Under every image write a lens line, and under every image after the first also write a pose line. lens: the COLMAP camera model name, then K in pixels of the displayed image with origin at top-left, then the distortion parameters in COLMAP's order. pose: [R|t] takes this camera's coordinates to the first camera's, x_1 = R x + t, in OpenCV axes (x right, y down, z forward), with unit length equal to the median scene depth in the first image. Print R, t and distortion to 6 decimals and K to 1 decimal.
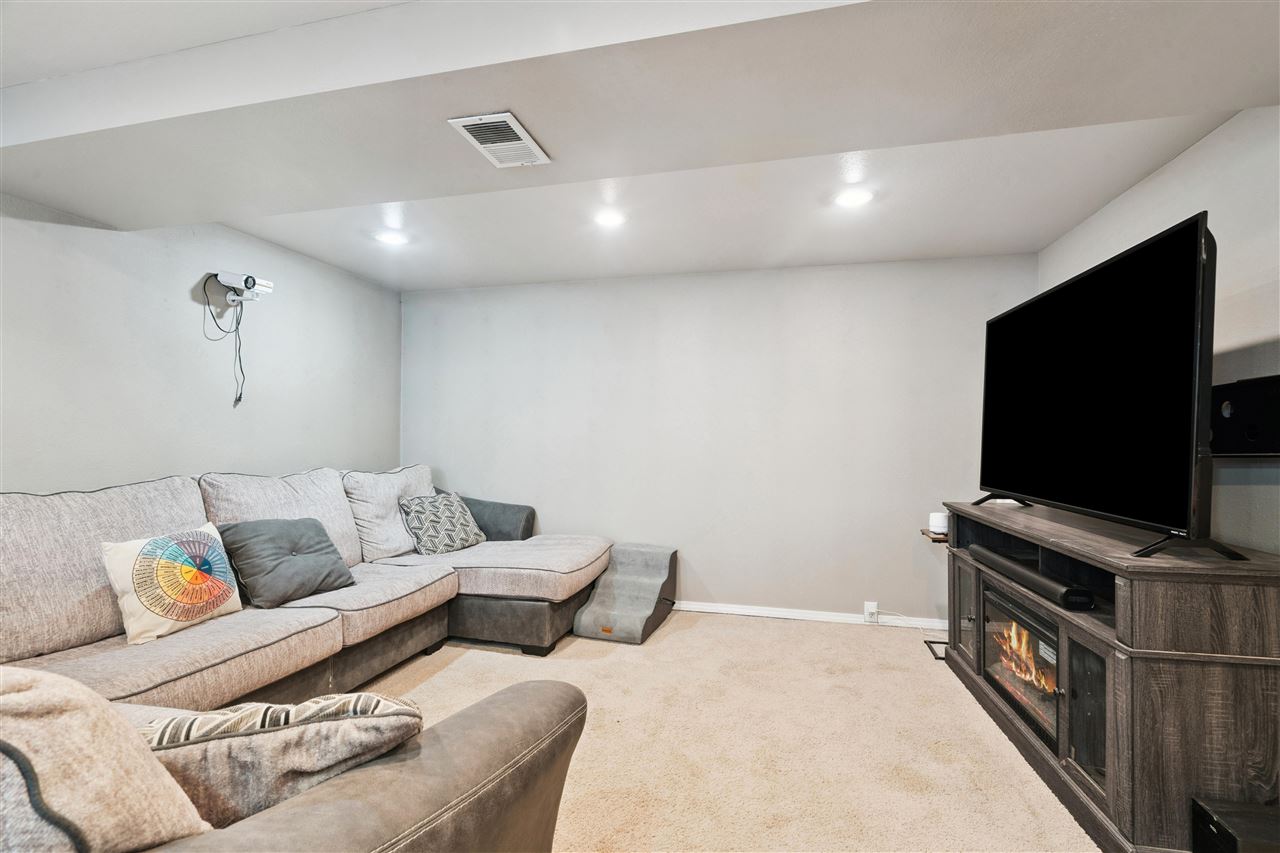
lens RADIAL K [[581.5, 0, 641.5], [0, 581.5, 429.1], [0, 0, 1]] dist [0.000137, 0.000377]
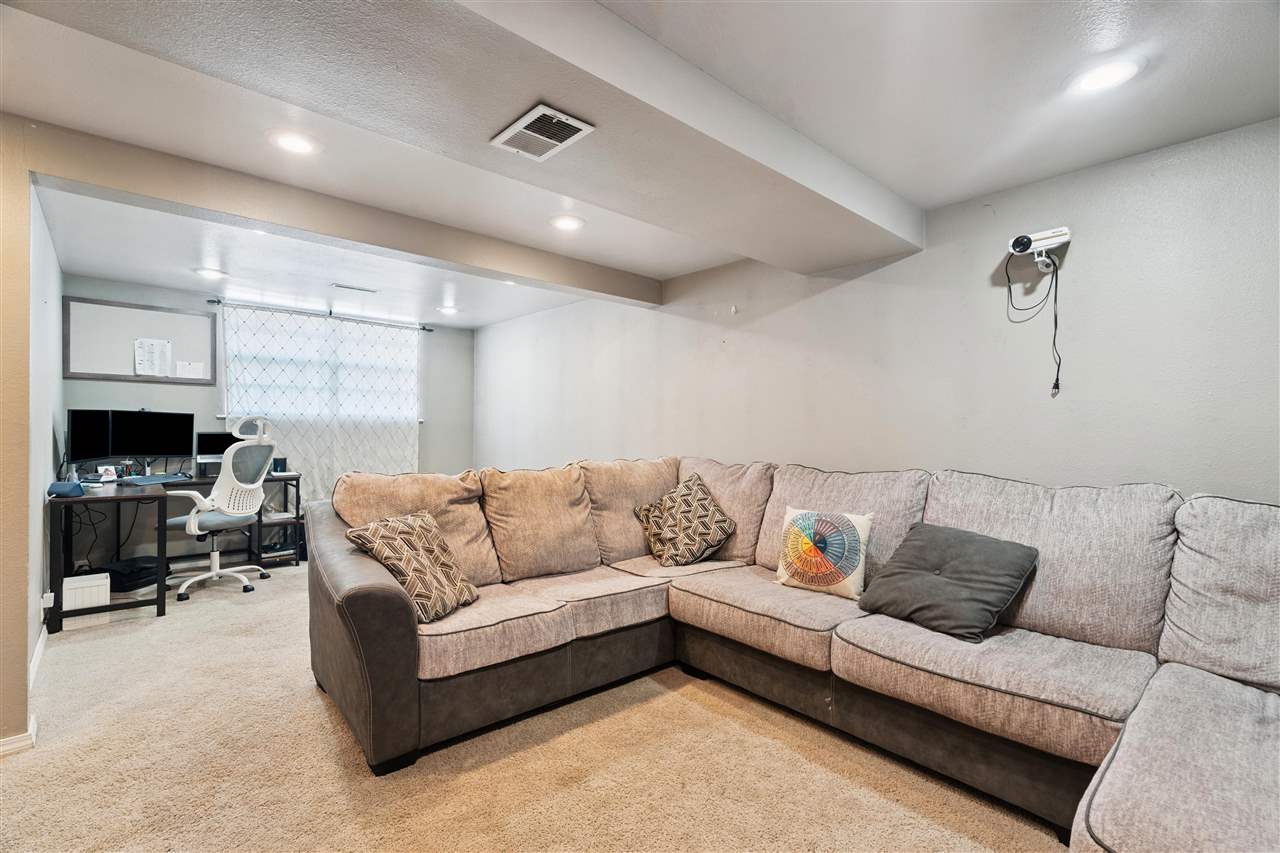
lens RADIAL K [[581.5, 0, 641.5], [0, 581.5, 429.1], [0, 0, 1]] dist [0.000137, 0.000377]
pose [[-0.561779, -0.002703, -0.827283, 0.336126], [0.009238, 0.999912, -0.009540, 0.012197], [0.827236, -0.013001, -0.561704, 1.123513]]
